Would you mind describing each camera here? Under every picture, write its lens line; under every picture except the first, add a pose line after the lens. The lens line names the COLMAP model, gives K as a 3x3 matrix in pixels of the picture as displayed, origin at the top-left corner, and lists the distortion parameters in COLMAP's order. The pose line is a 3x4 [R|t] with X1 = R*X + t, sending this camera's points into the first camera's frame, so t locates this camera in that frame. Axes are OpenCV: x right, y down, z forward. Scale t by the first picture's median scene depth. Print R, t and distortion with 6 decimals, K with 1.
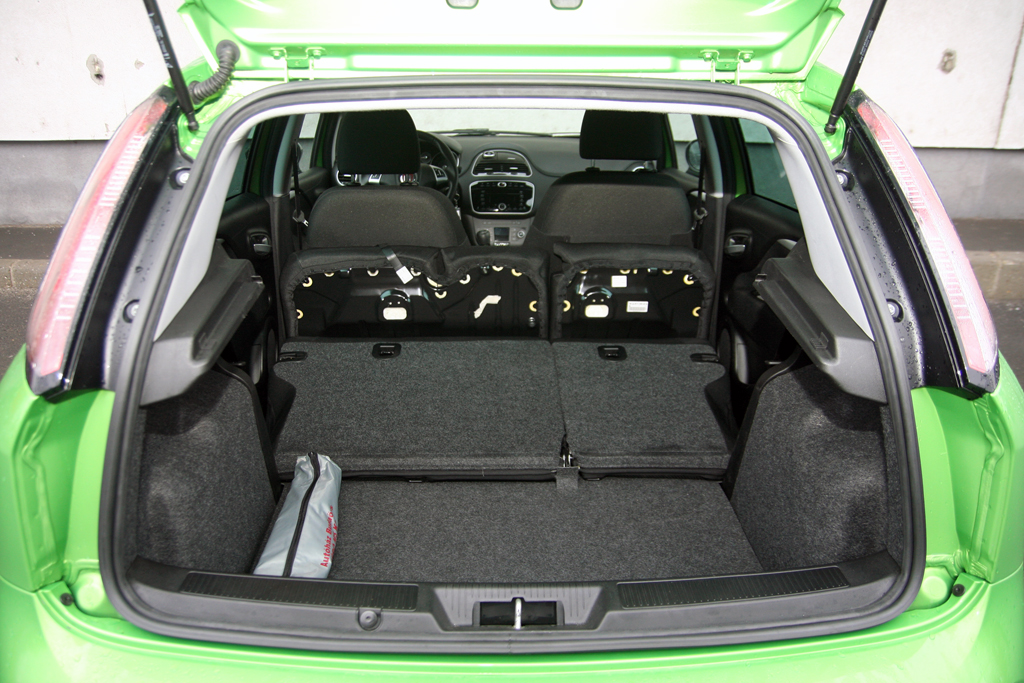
lens RADIAL K [[769.5, 0, 510.6], [0, 769.5, 291.1], [0, 0, 1]] dist [-0.088863, 0.000392]
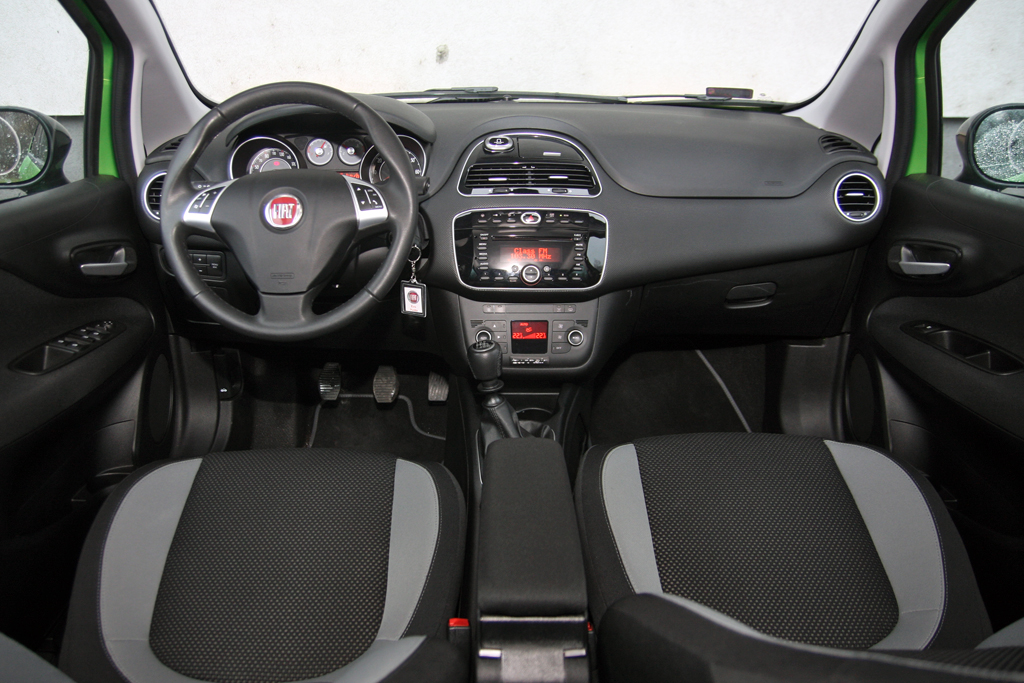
lens RADIAL K [[769.5, 0, 510.6], [0, 769.5, 291.1], [0, 0, 1]] dist [-0.088863, 0.000392]
pose [[0.999838, -0.000382, -0.017969, -0.014091], [0.000986, 0.999435, 0.033591, -0.111752], [0.017946, -0.033604, 0.999274, 0.580164]]
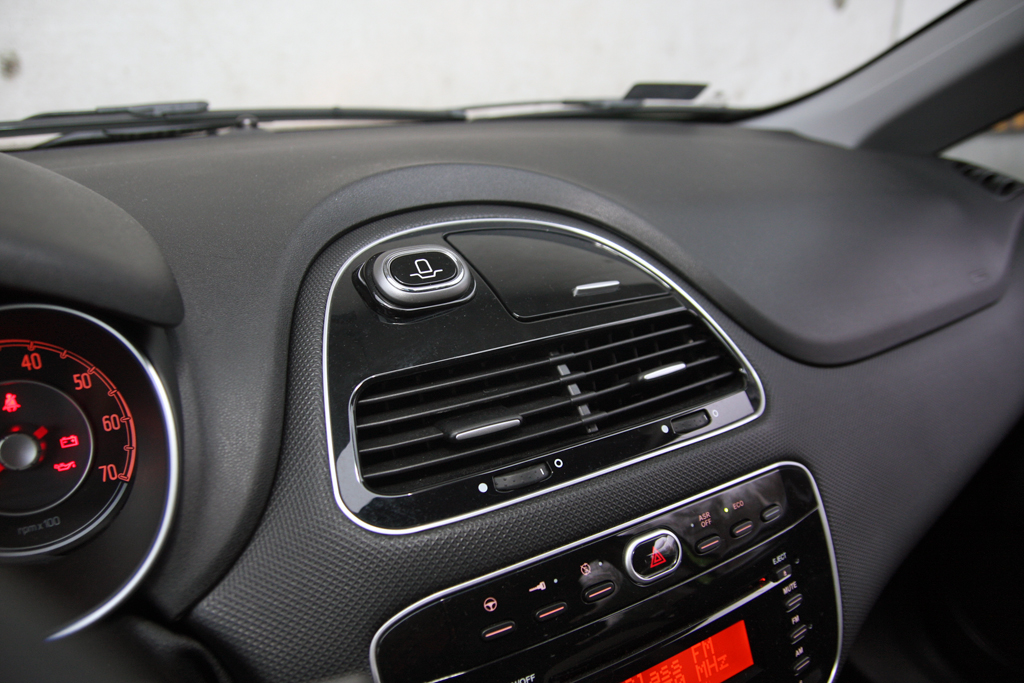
lens RADIAL K [[769.5, 0, 510.6], [0, 769.5, 291.1], [0, 0, 1]] dist [-0.088863, 0.000392]
pose [[0.876474, -0.151371, 0.457034, -0.070769], [0.147675, 0.988055, 0.044043, -0.179920], [-0.458241, 0.028890, 0.888358, 0.895236]]
